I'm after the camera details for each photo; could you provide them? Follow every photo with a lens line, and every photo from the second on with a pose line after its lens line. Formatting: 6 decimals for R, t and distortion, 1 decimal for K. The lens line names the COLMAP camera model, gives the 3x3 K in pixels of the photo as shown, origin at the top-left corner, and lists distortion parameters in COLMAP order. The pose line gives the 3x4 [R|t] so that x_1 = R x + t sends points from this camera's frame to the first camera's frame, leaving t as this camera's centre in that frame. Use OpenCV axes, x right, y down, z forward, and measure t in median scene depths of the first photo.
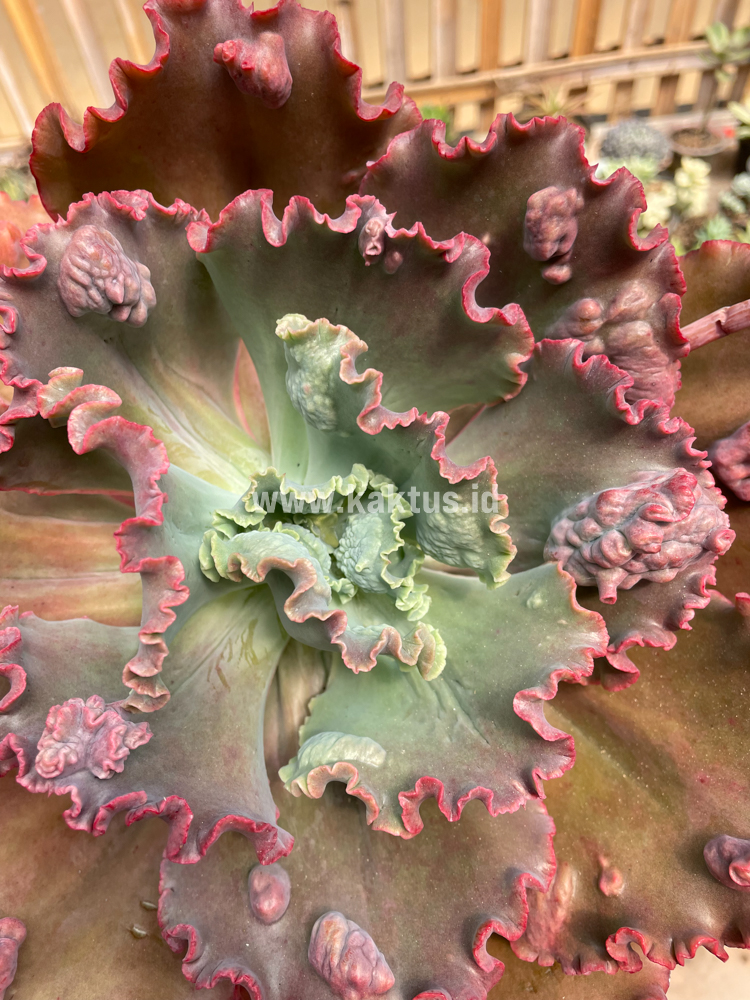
lens RADIAL K [[779.7, 0, 371.1], [0, 779.7, 503.6], [0, 0, 1]] dist [0.068491, -0.118769]
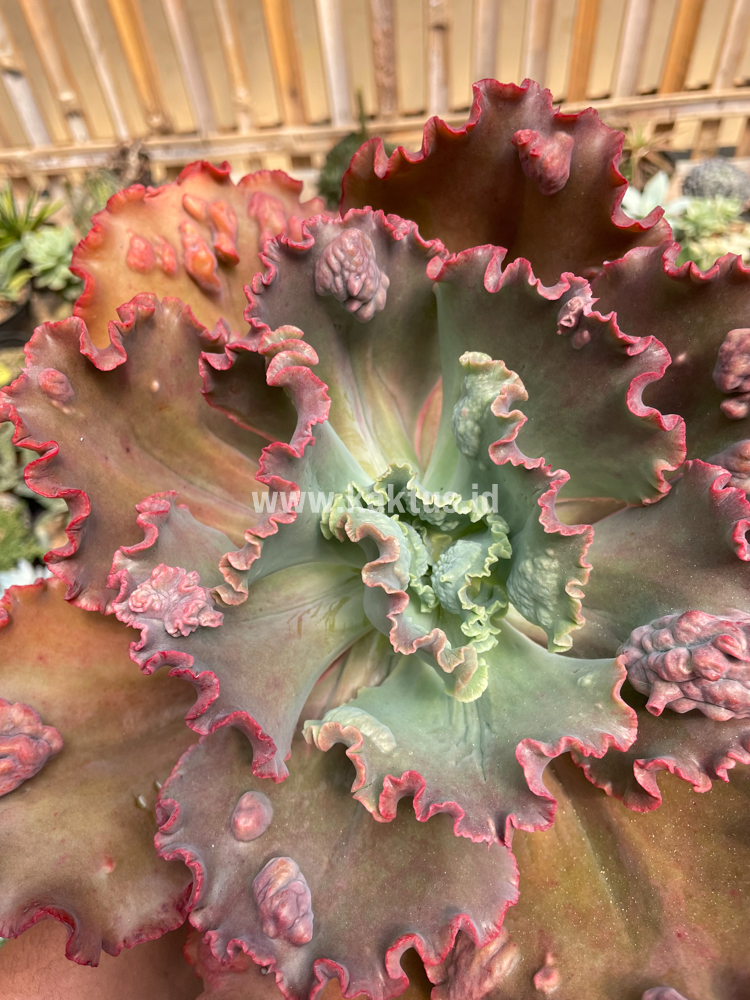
lens RADIAL K [[779.7, 0, 369.1], [0, 779.7, 500.0], [0, 0, 1]] dist [0.067782, -0.117075]
pose [[0.880910, 0.390307, -0.267692, 0.148121], [-0.420428, 0.905074, -0.063891, 0.099081], [0.217344, 0.168828, 0.961384, -0.106837]]
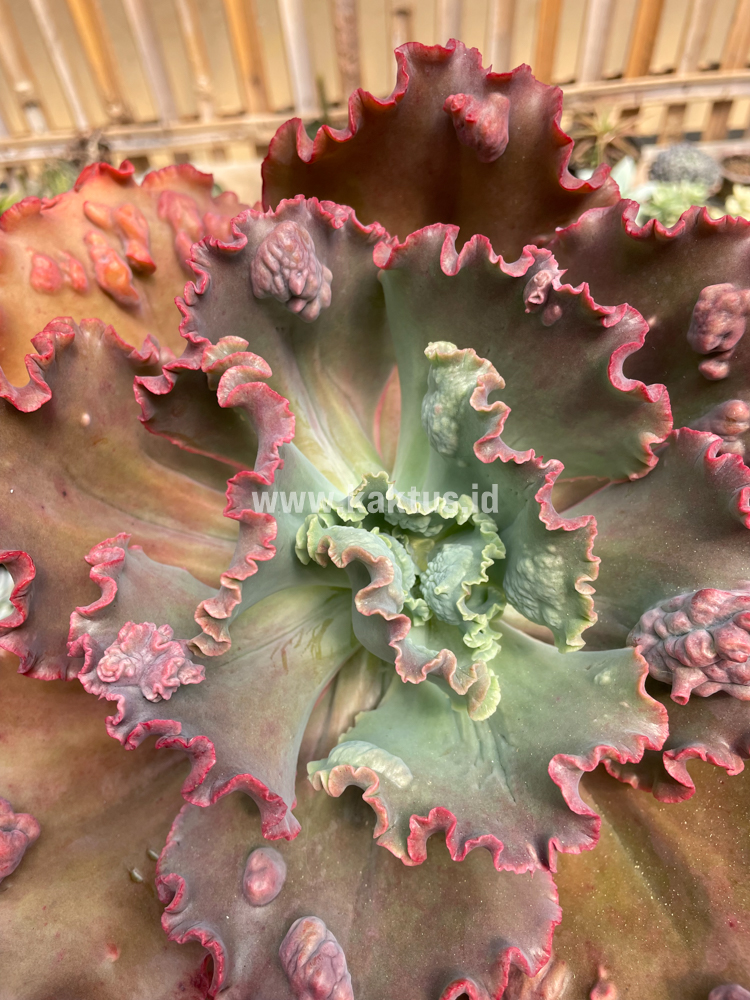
lens RADIAL K [[779.7, 0, 371.1], [0, 779.7, 503.6], [0, 0, 1]] dist [0.068491, -0.118769]
pose [[0.945516, 0.272555, -0.178085, 0.053550], [-0.288788, 0.954668, -0.072180, 0.074686], [0.150339, 0.119676, 0.981364, -0.029645]]
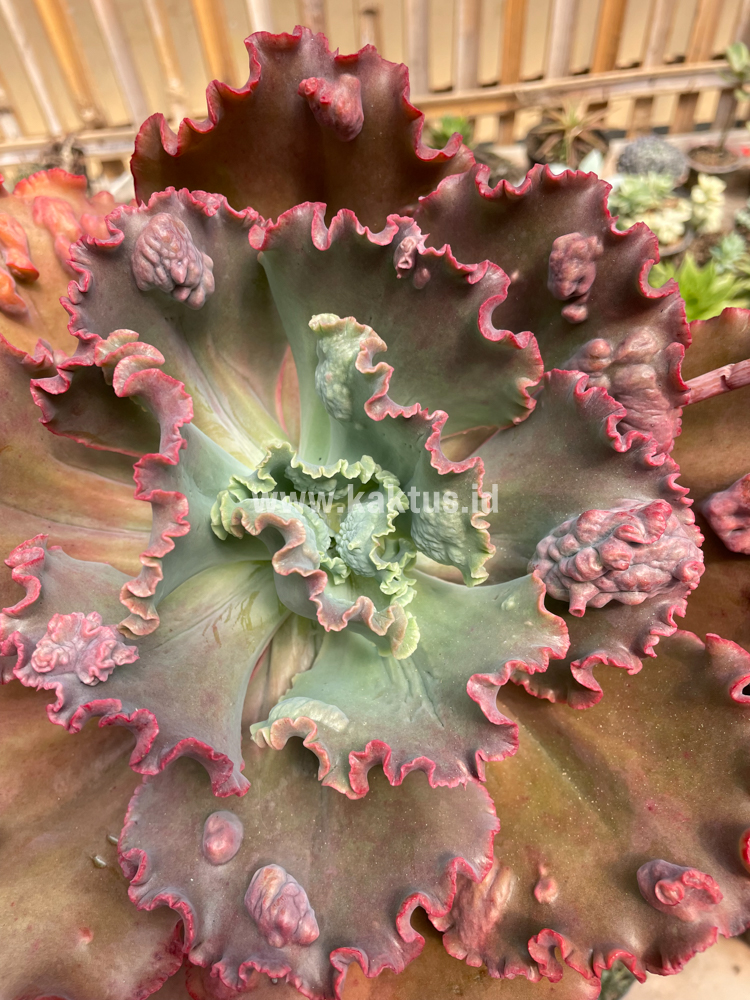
lens RADIAL K [[779.7, 0, 371.1], [0, 779.7, 503.6], [0, 0, 1]] dist [0.068491, -0.118769]
pose [[0.985031, 0.150245, -0.084499, 0.097859], [-0.156800, 0.984612, -0.077157, 0.106027], [0.071606, 0.089252, 0.993432, -0.089408]]
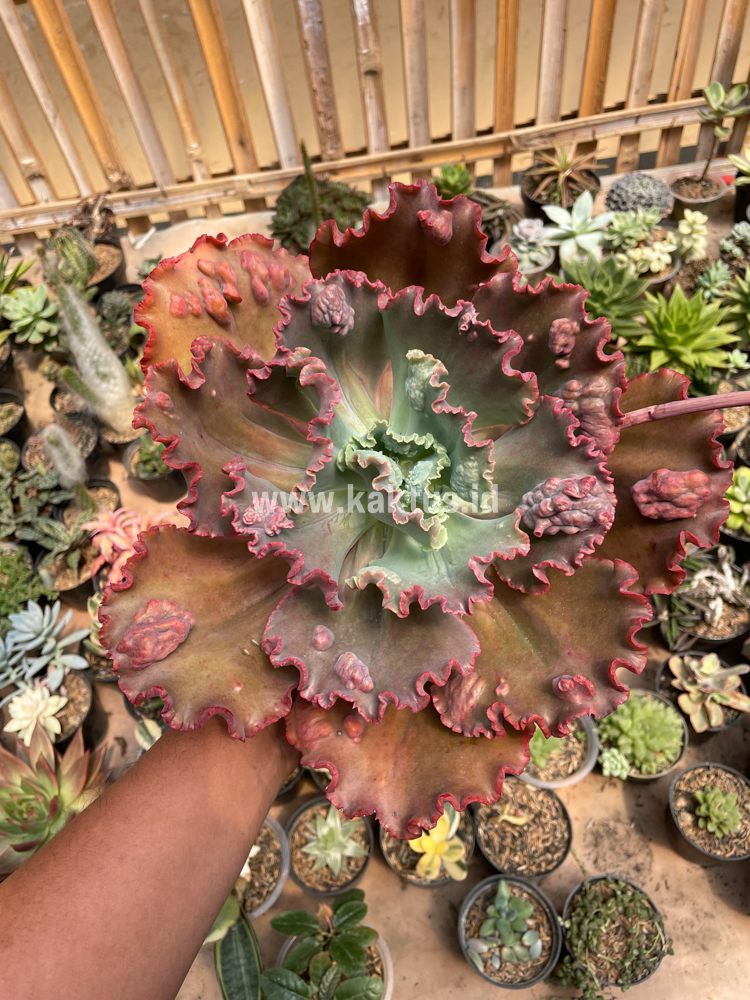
lens RADIAL K [[763.8, 0, 380.1], [0, 763.8, 495.2], [0, 0, 1]] dist [0.103699, -0.067624]
pose [[0.952869, 0.265675, -0.146486, 0.191905], [-0.276900, 0.958890, -0.062094, 0.257666], [0.123967, 0.099729, 0.987262, -0.886533]]
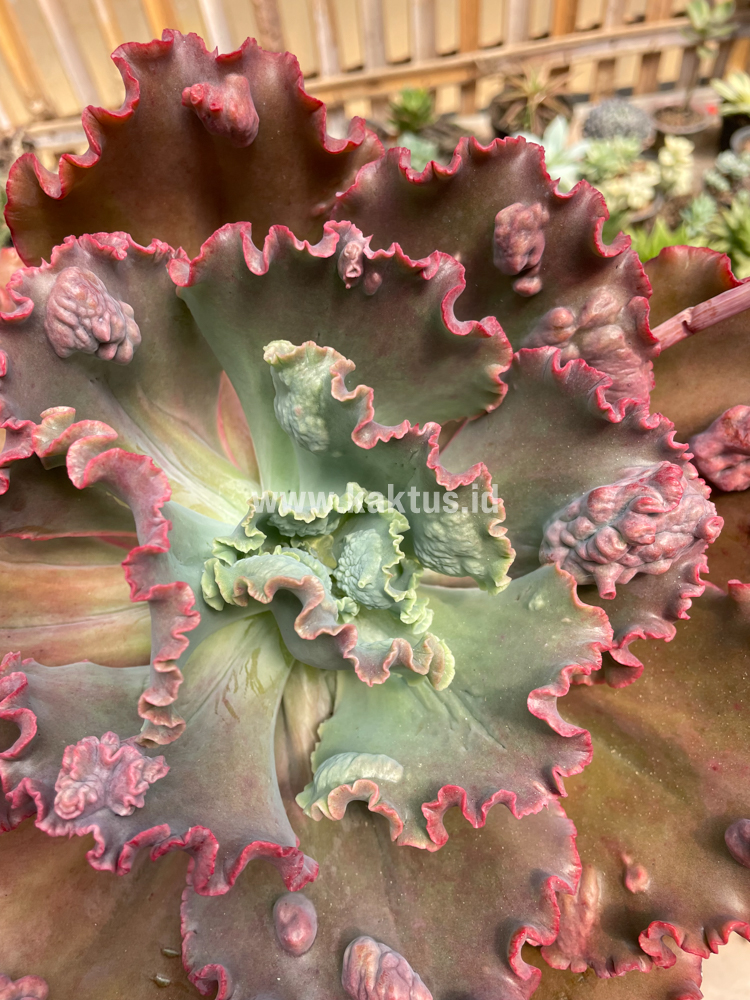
lens RADIAL K [[779.7, 0, 371.1], [0, 779.7, 503.6], [0, 0, 1]] dist [0.068491, -0.118769]
pose [[0.996077, -0.077837, 0.042091, -0.038966], [0.079915, 0.995538, -0.050176, 0.031326], [-0.037998, 0.053343, 0.997853, -0.012161]]
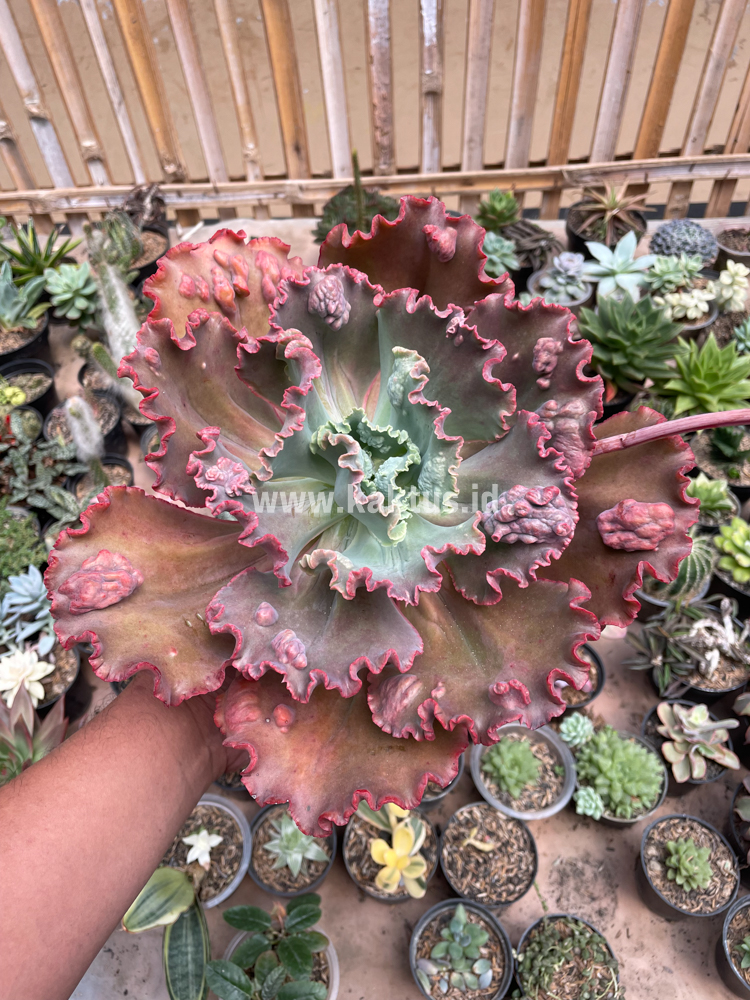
lens RADIAL K [[765.8, 0, 373.2], [0, 765.8, 494.7], [0, 0, 1]] dist [0.116532, -0.222939]
pose [[0.899725, 0.384952, -0.205688, 0.385504], [-0.420619, 0.890556, -0.173177, 0.479642], [0.116512, 0.242328, 0.963173, -0.839188]]
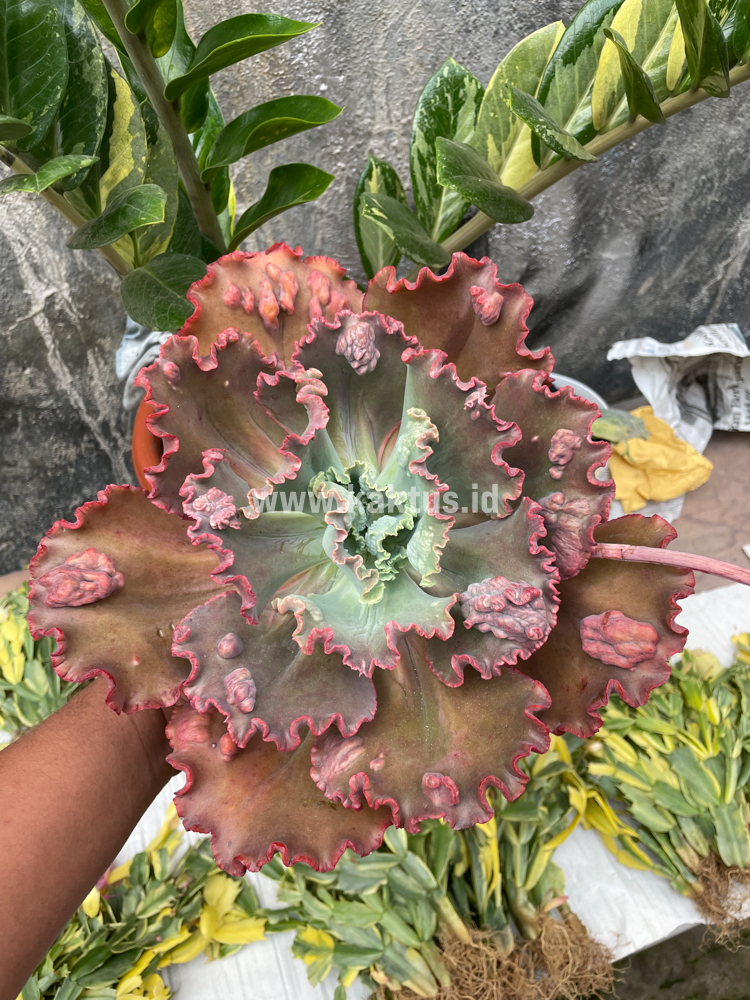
lens RADIAL K [[765.8, 0, 373.2], [0, 765.8, 494.7], [0, 0, 1]] dist [0.116532, -0.222939]
pose [[0.780722, 0.568036, -0.260400, 0.436542], [-0.605429, 0.790773, -0.090189, 0.179692], [0.154687, 0.228066, 0.961279, -0.844568]]
